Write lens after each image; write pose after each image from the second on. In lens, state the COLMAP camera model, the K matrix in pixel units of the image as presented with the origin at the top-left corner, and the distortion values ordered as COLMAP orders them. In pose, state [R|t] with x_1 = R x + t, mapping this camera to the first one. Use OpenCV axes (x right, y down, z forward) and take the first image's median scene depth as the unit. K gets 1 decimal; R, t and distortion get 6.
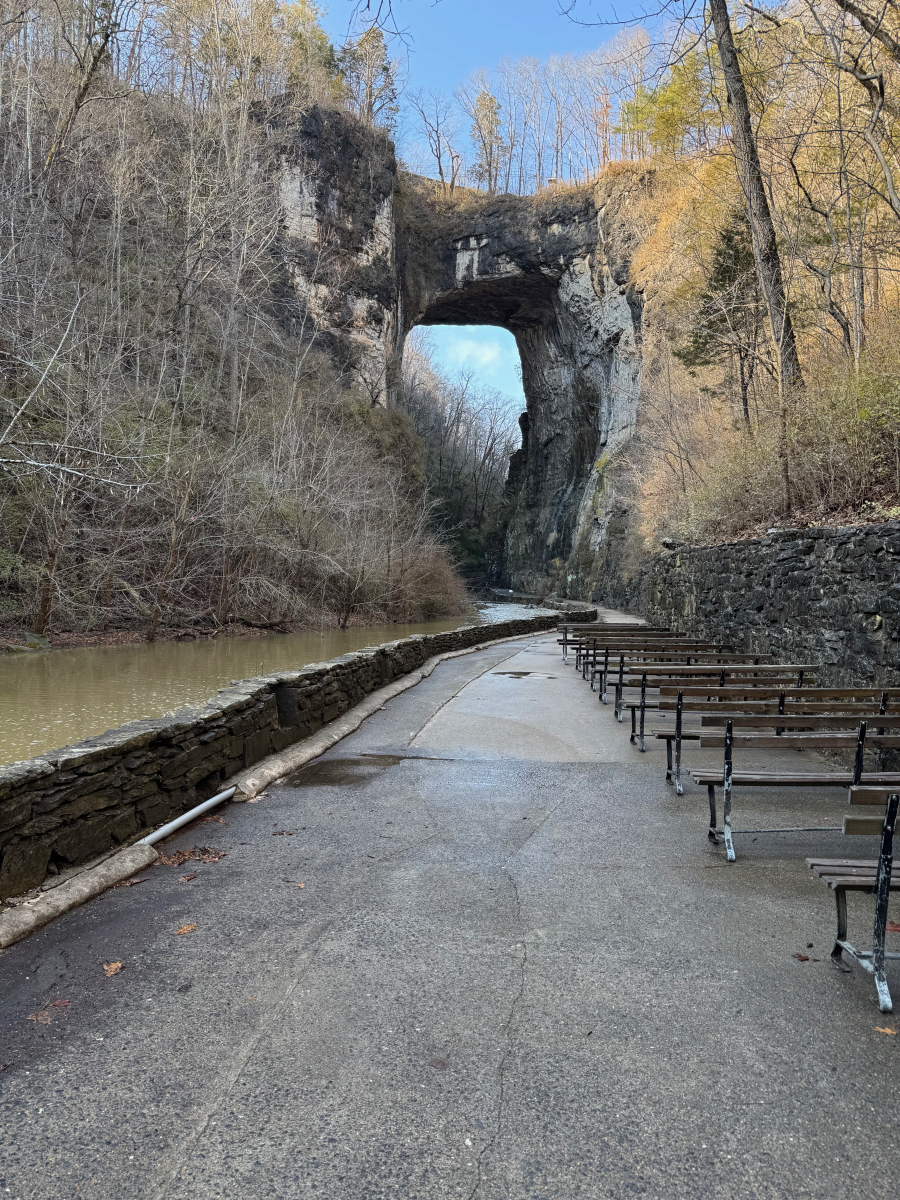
lens RADIAL K [[818.0, 0, 445.8], [0, 818.0, 600.4], [0, 0, 1]] dist [0.169643, -0.344435]
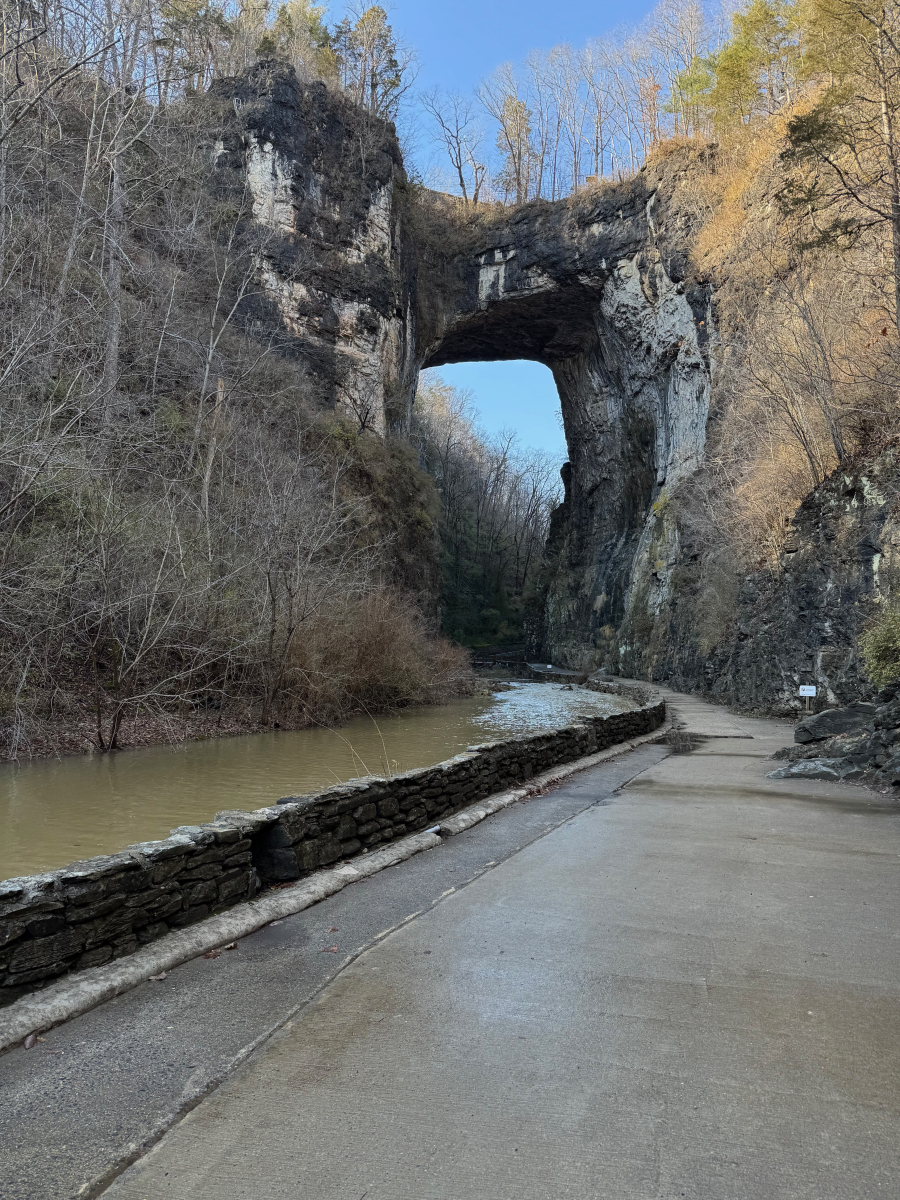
lens RADIAL K [[818.0, 0, 445.8], [0, 818.0, 600.4], [0, 0, 1]] dist [0.169643, -0.344435]
pose [[0.997798, -0.009214, -0.065690, 0.033846], [0.003143, 0.995761, -0.091927, -0.002386], [0.066258, 0.091518, 0.993597, 0.197723]]
